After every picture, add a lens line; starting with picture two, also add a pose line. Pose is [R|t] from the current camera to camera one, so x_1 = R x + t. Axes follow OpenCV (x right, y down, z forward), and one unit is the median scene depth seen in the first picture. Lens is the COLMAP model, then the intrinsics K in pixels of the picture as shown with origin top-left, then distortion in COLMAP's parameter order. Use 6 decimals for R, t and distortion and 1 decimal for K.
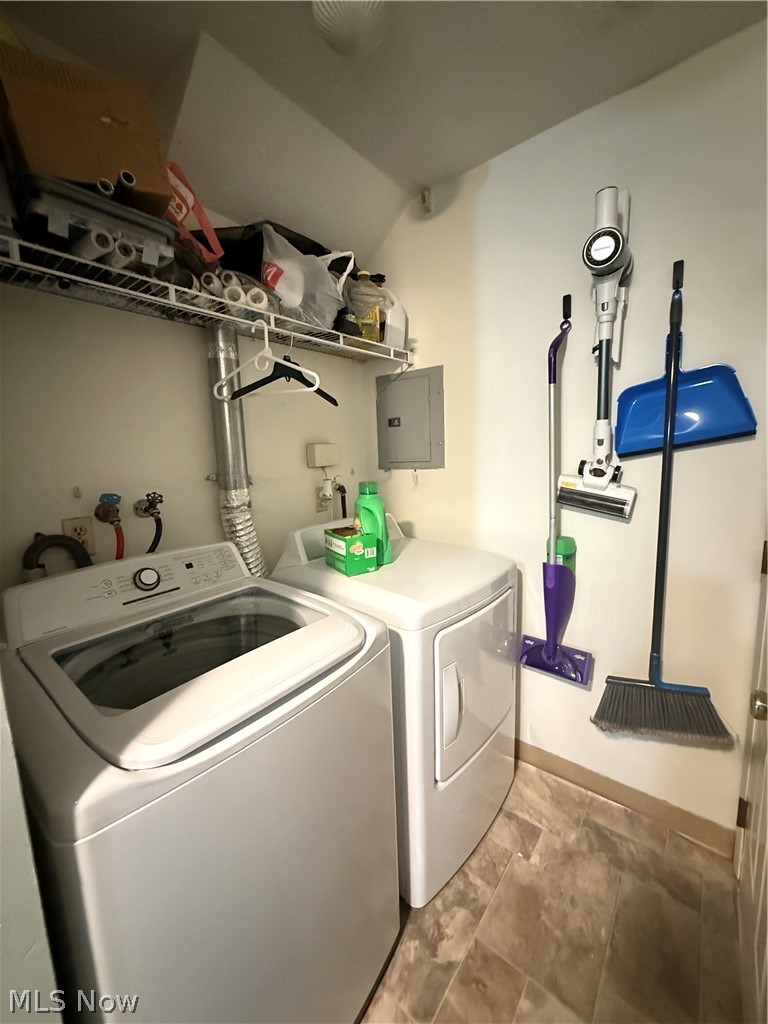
lens RADIAL K [[407.2, 0, 382.4], [0, 407.2, 507.0], [0, 0, 1]] dist [-0.002673, 0.000230]
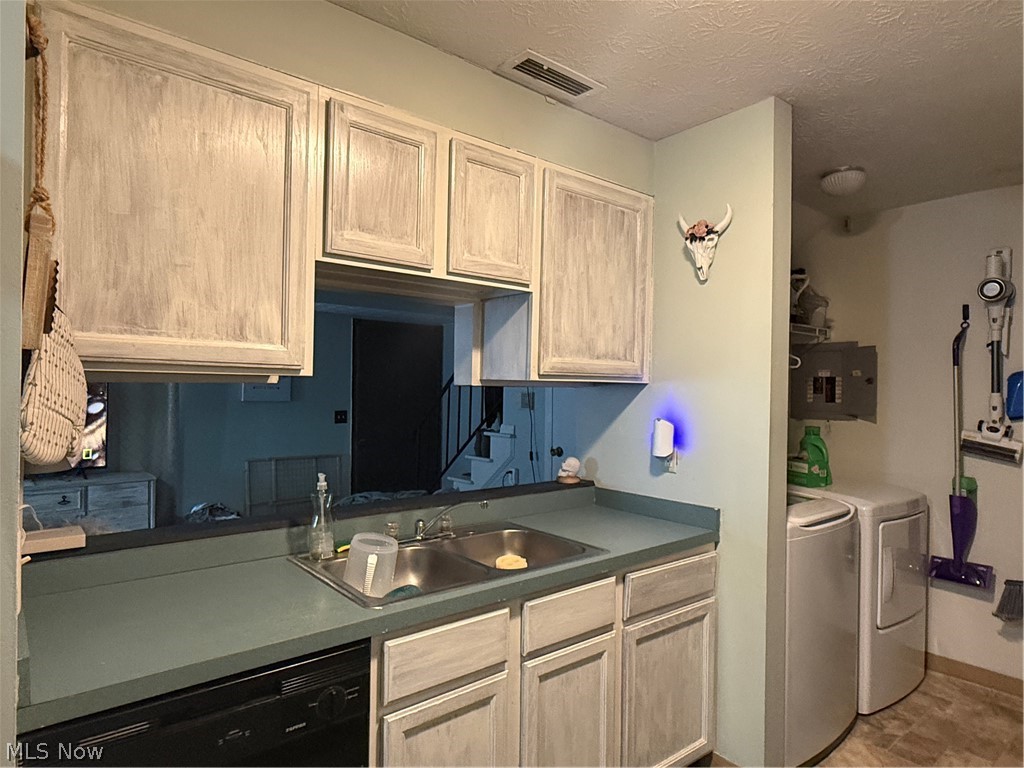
lens RADIAL K [[616.3, 0, 515.7], [0, 616.3, 387.3], [0, 0, 1]] dist [0.003409, -0.001505]
pose [[0.979887, 0.046140, -0.194146, -0.680302], [-0.072380, 0.988828, -0.130309, 0.168730], [0.185965, 0.141740, 0.972279, -1.400998]]
